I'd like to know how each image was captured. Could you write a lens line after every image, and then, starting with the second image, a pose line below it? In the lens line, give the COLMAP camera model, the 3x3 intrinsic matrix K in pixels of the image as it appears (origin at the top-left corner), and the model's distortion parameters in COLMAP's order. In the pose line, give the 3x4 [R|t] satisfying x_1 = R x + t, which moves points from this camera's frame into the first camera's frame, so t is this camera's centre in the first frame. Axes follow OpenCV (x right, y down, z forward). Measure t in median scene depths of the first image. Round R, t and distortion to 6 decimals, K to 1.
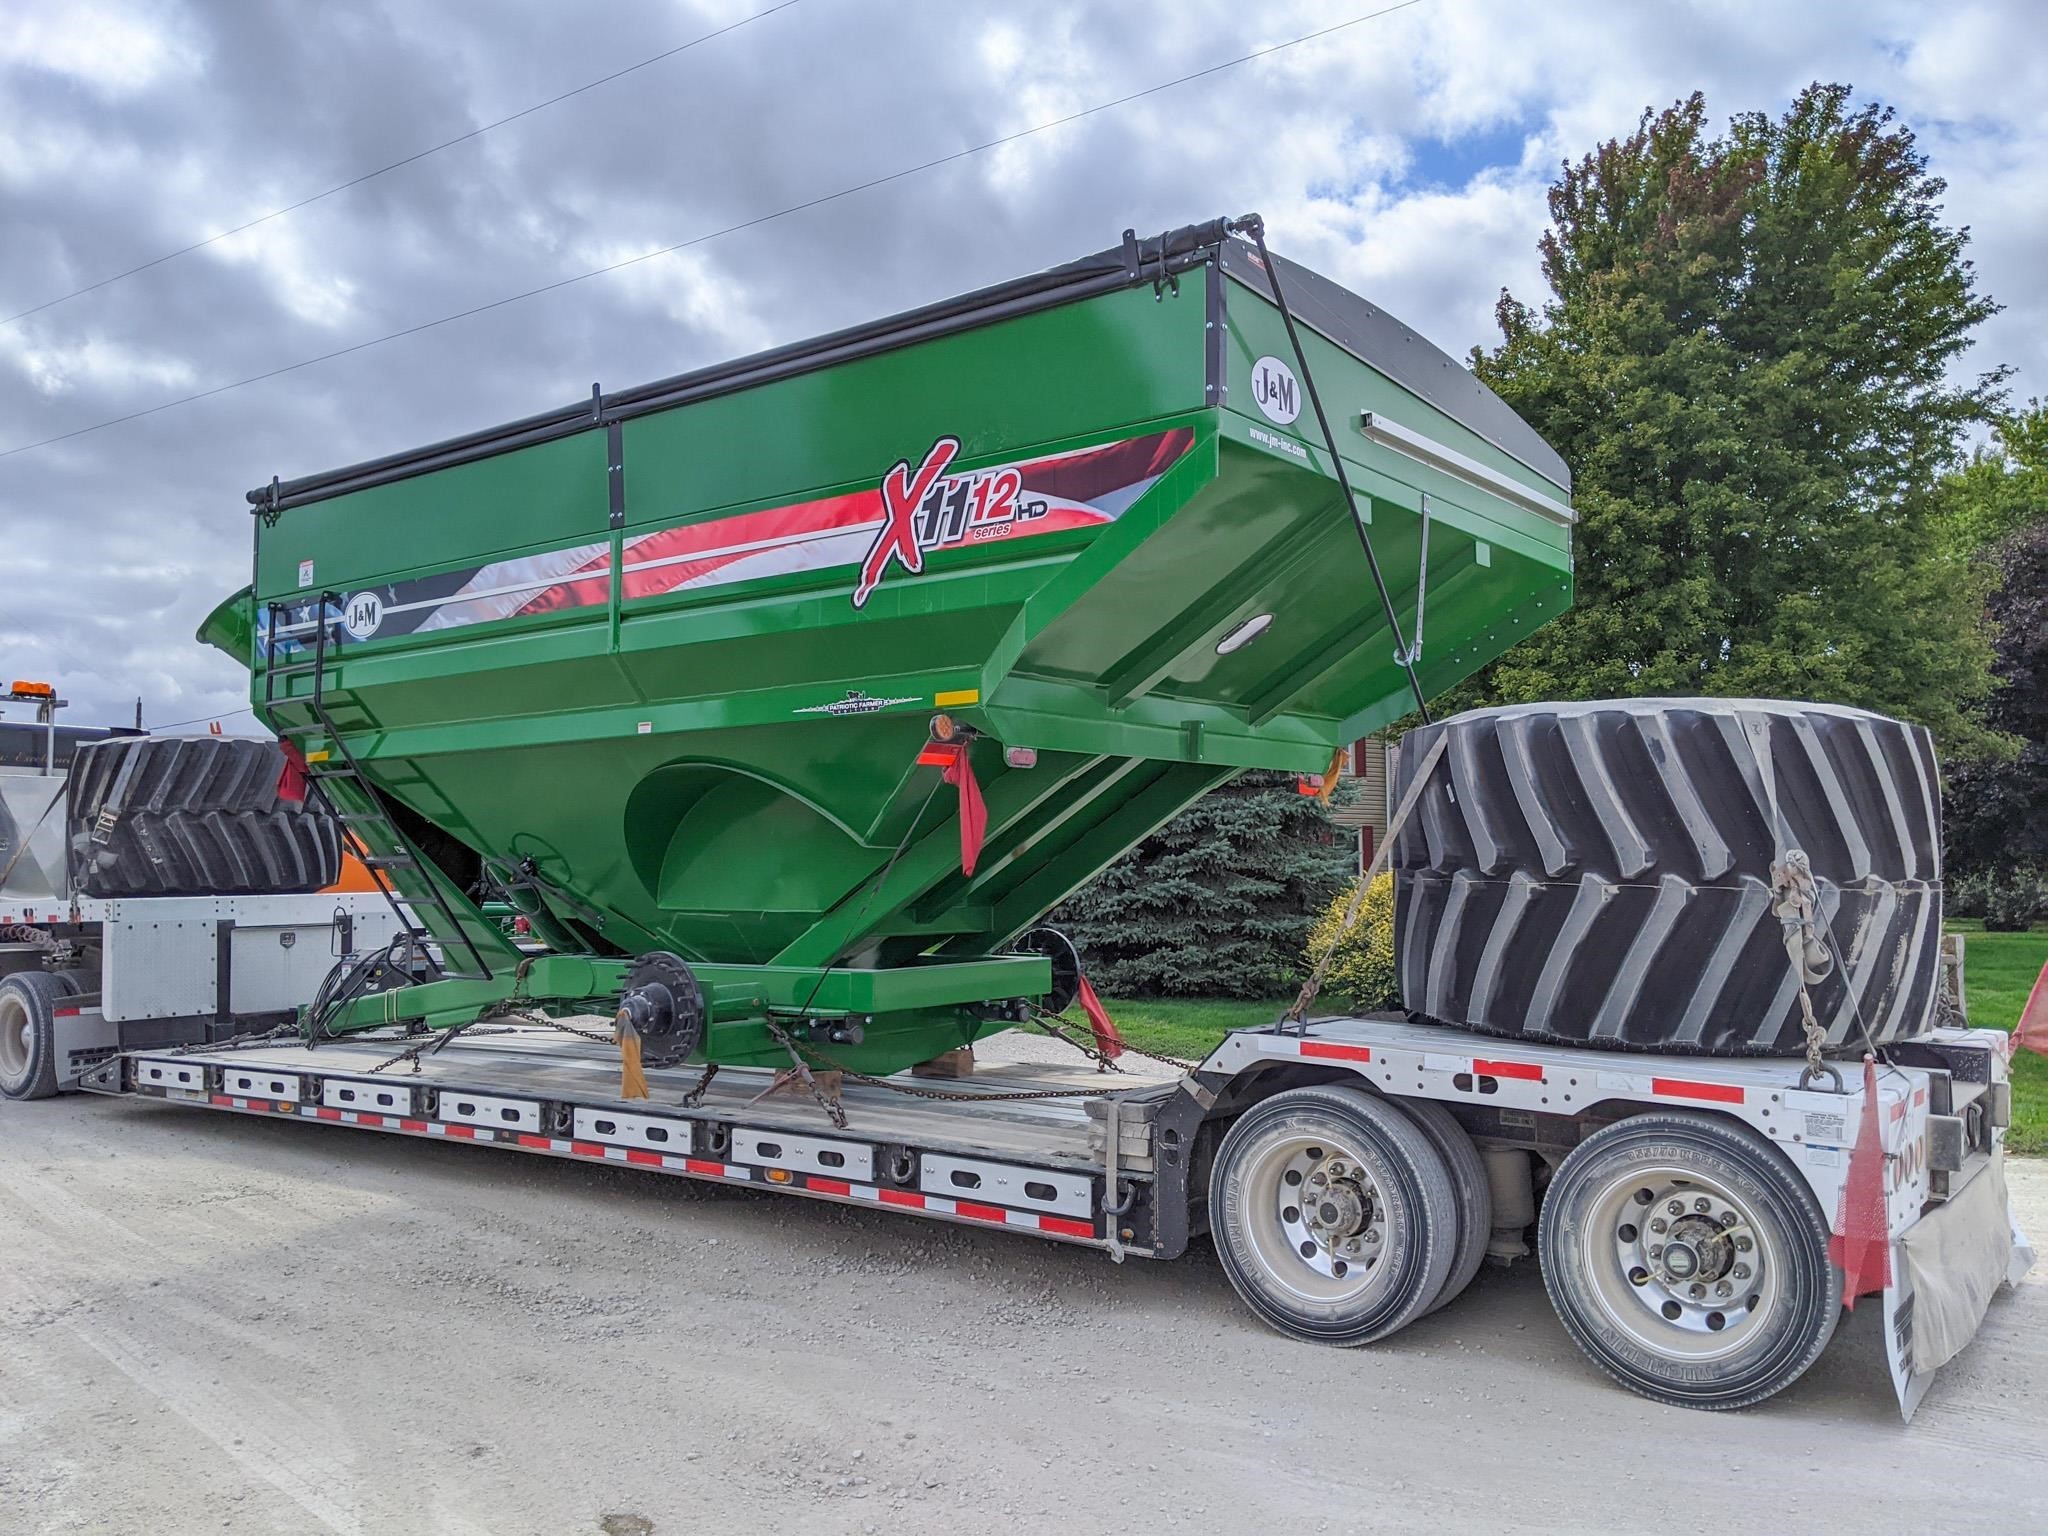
lens RADIAL K [[1560.2, 0, 1082.4], [0, 1560.2, 799.9], [0, 0, 1]] dist [0.081105, -0.175766]
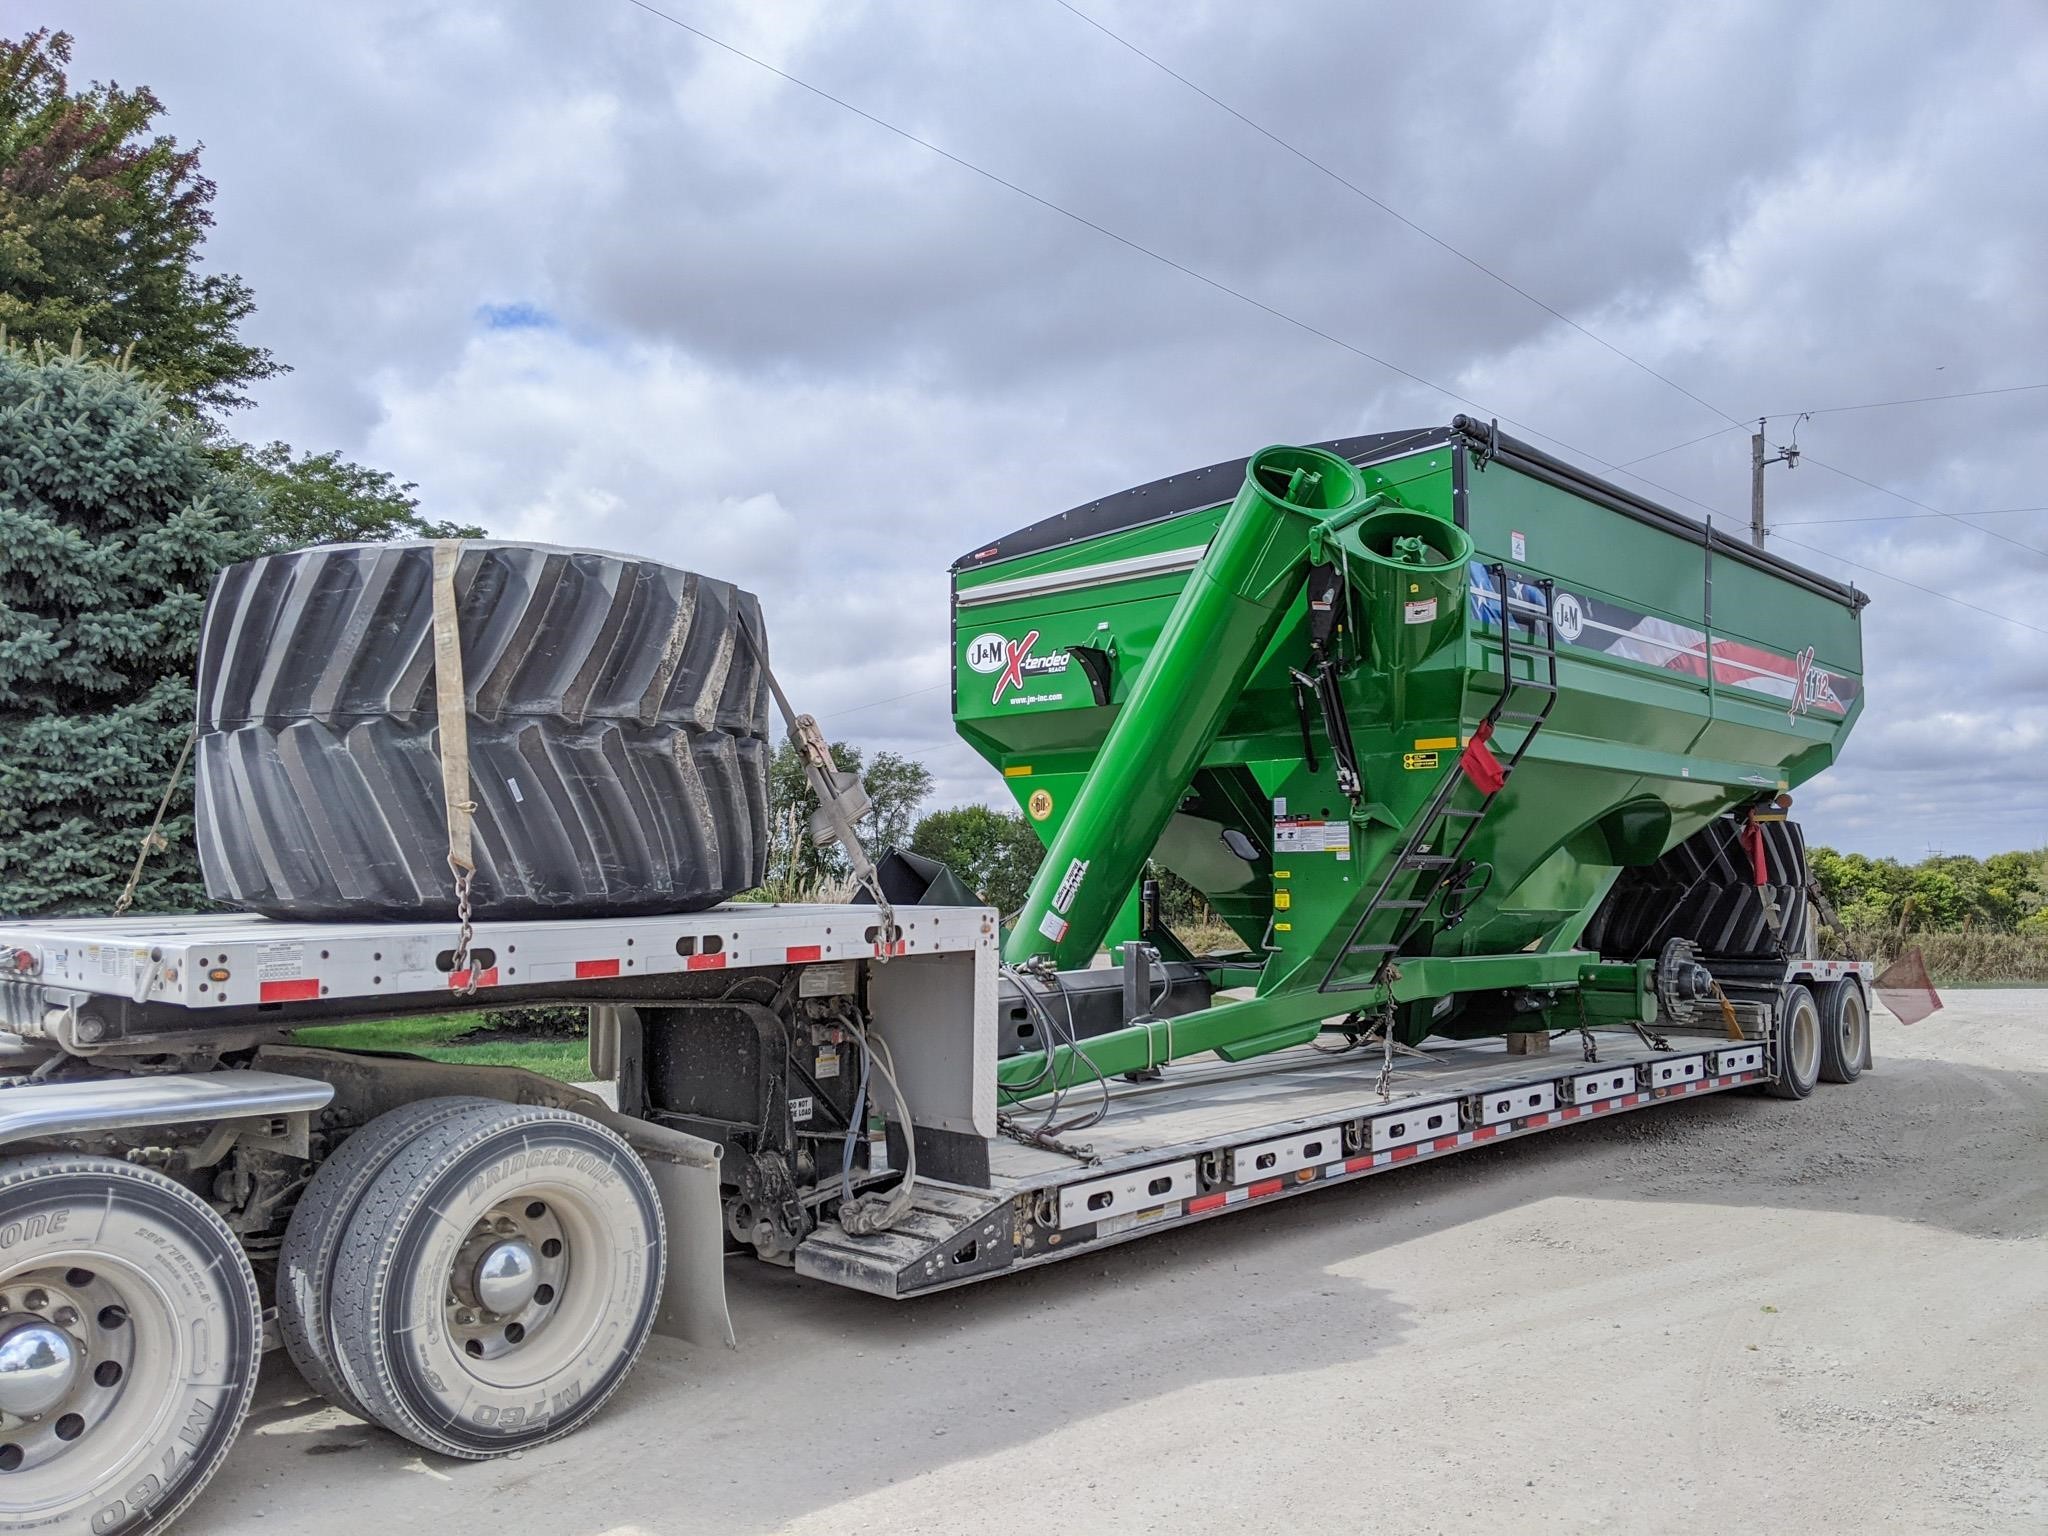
lens RADIAL K [[1620.2, 0, 974.2], [0, 1620.2, 786.2], [0, 0, 1]] dist [0.097006, -0.184580]
pose [[0.141826, 0.069812, 0.987427, -2.049274], [-0.046766, 0.996869, -0.063763, 0.098608], [-0.988786, -0.037135, 0.144646, 1.633080]]
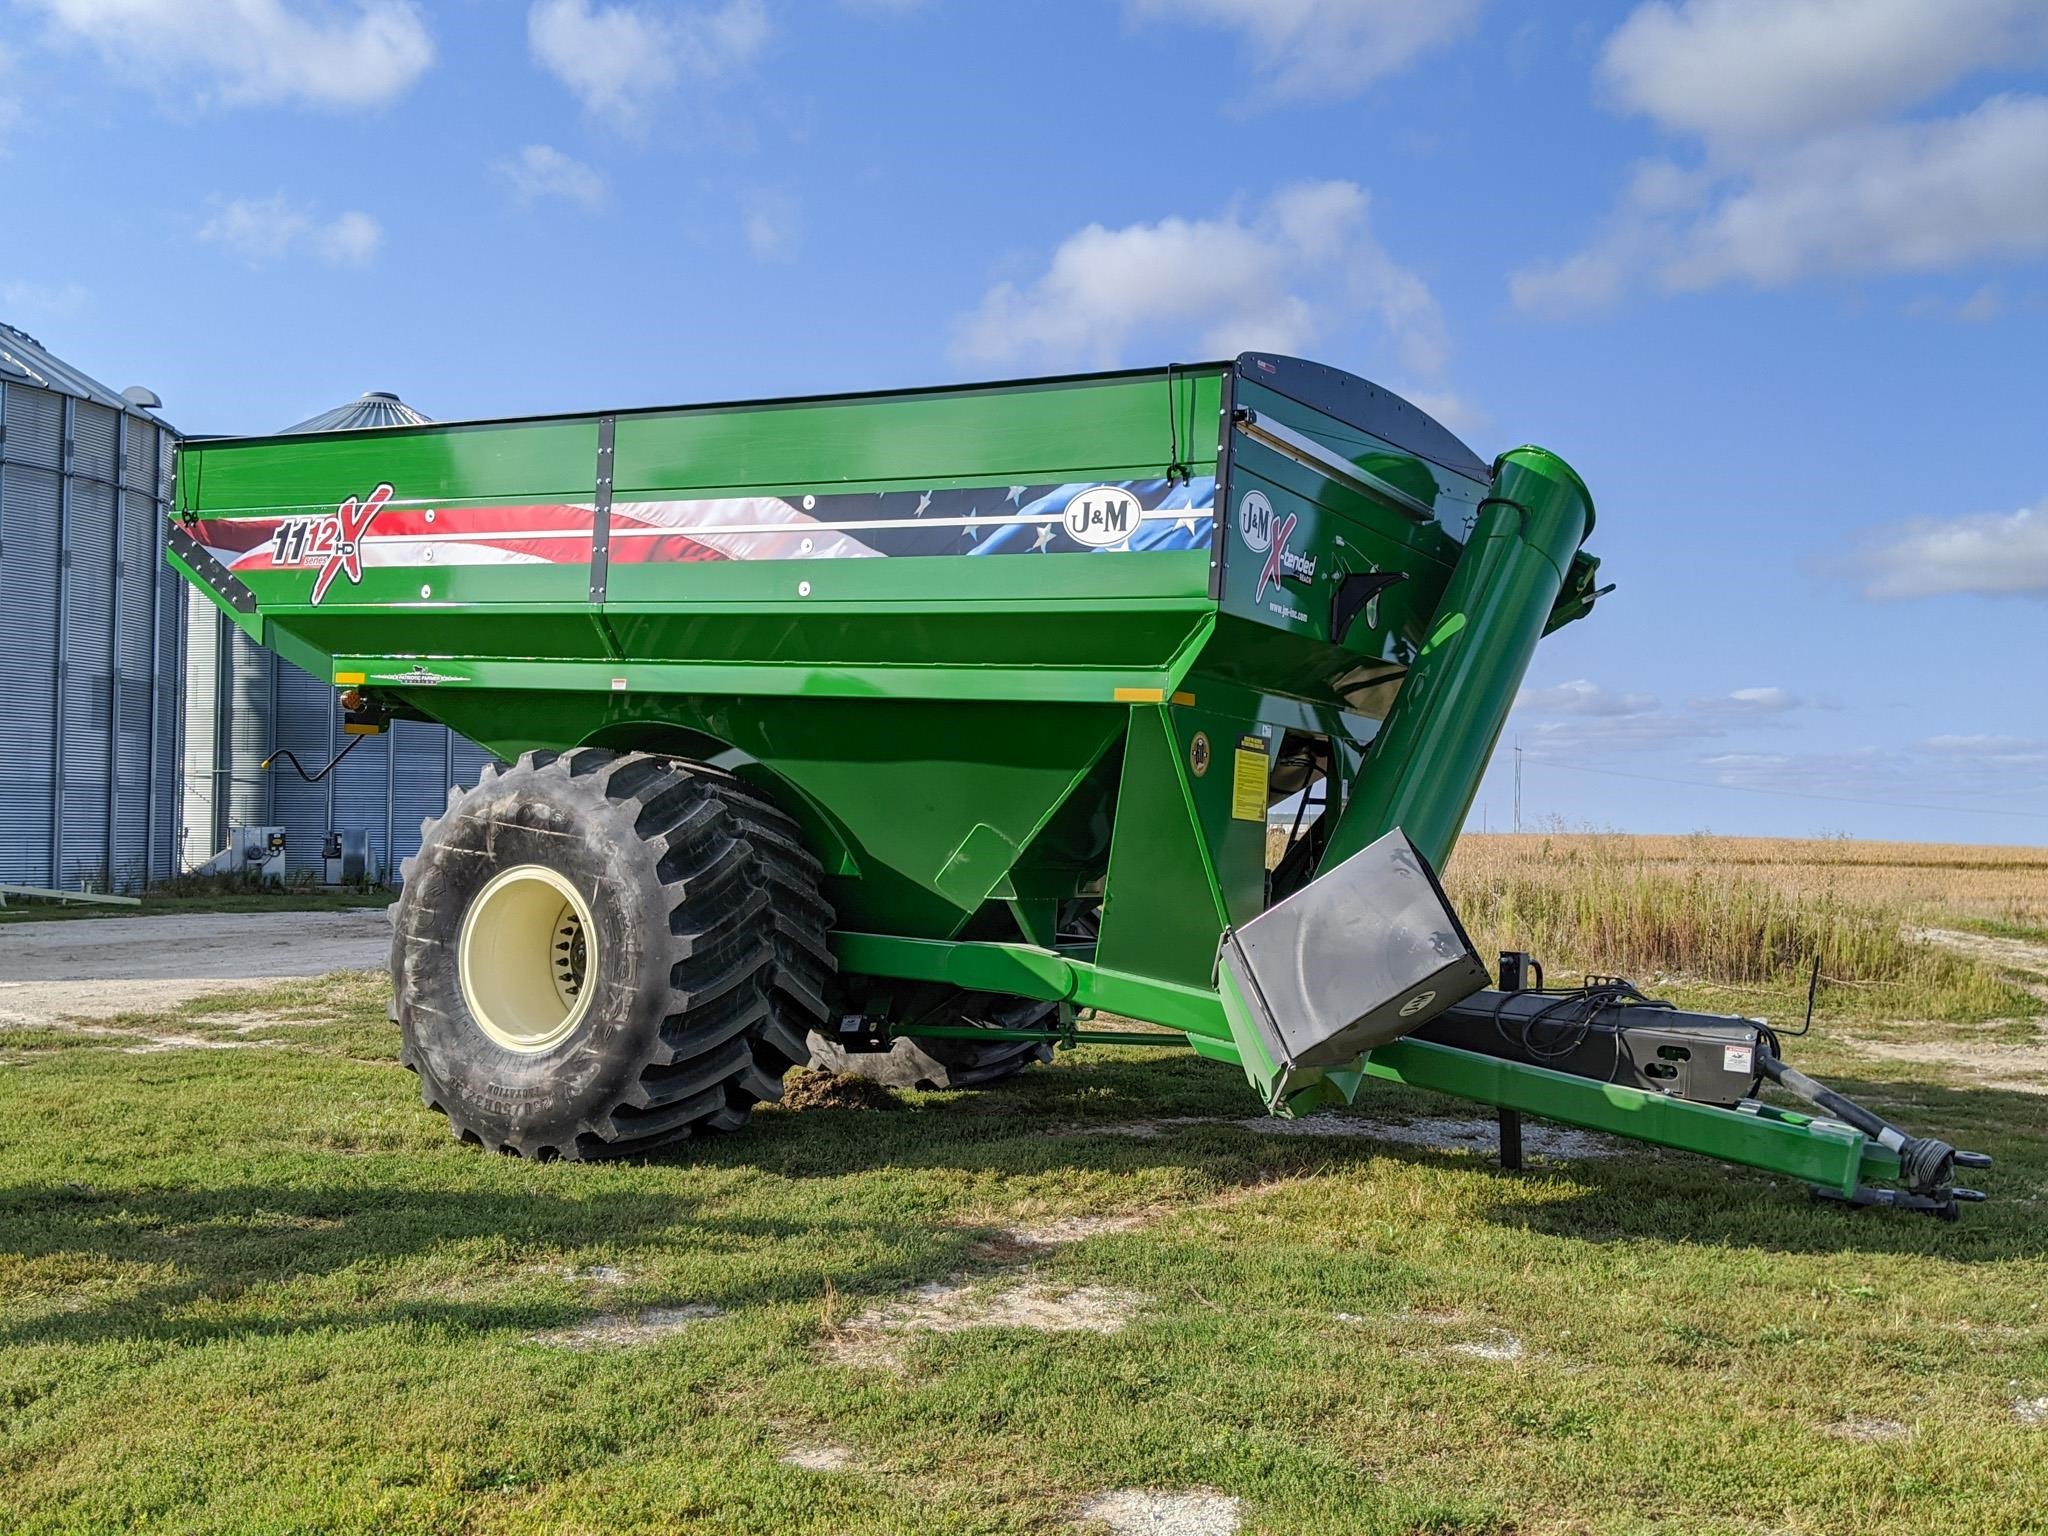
lens RADIAL K [[1858.6, 0, 986.9], [0, 1858.6, 767.0], [0, 0, 1]] dist [0.119361, -0.234679]
pose [[-0.996106, -0.050123, -0.072525, -0.211779], [-0.044783, 0.996291, -0.073478, 0.118452], [0.075939, -0.069944, -0.994656, 3.039850]]
